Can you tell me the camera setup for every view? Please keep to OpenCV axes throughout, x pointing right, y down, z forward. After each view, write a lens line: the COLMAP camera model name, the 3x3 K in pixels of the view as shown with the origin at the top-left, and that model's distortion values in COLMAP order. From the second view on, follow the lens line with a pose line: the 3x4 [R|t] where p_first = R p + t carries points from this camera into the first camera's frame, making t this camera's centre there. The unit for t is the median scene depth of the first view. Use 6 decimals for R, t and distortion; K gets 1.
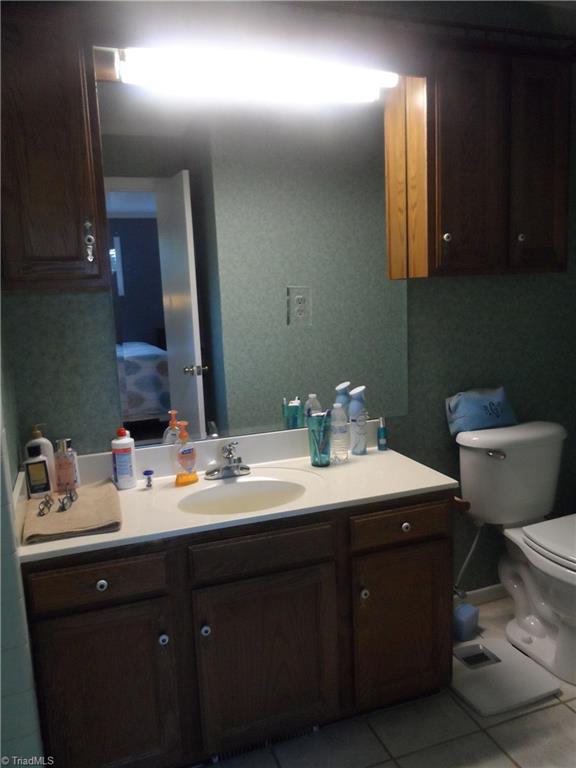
lens RADIAL K [[591.1, 0, 288.0], [0, 591.1, 384.0], [0, 0, 1]] dist [-0.005415, 0.002986]
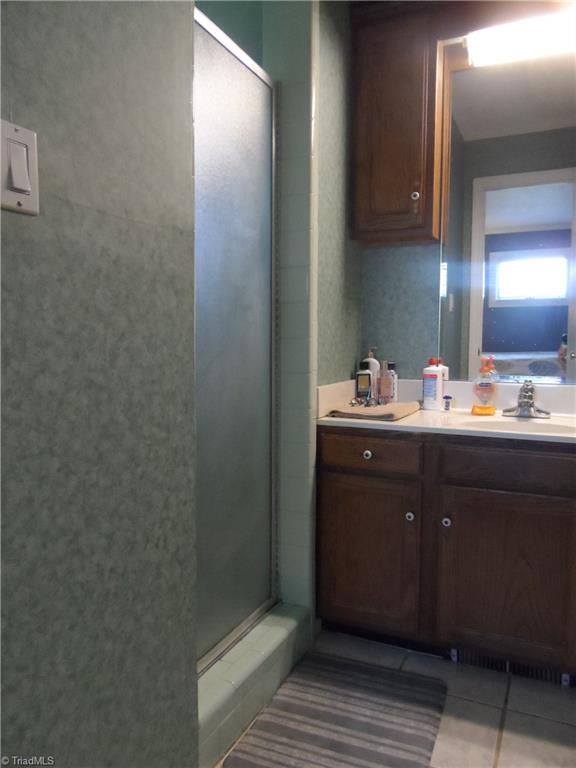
lens RADIAL K [[591.1, 0, 288.0], [0, 591.1, 384.0], [0, 0, 1]] dist [-0.005415, 0.002986]
pose [[0.705293, 0.097373, -0.702197, 0.350037], [-0.142345, 0.989801, -0.005718, 0.176585], [0.694478, 0.103987, 0.711960, -0.030674]]
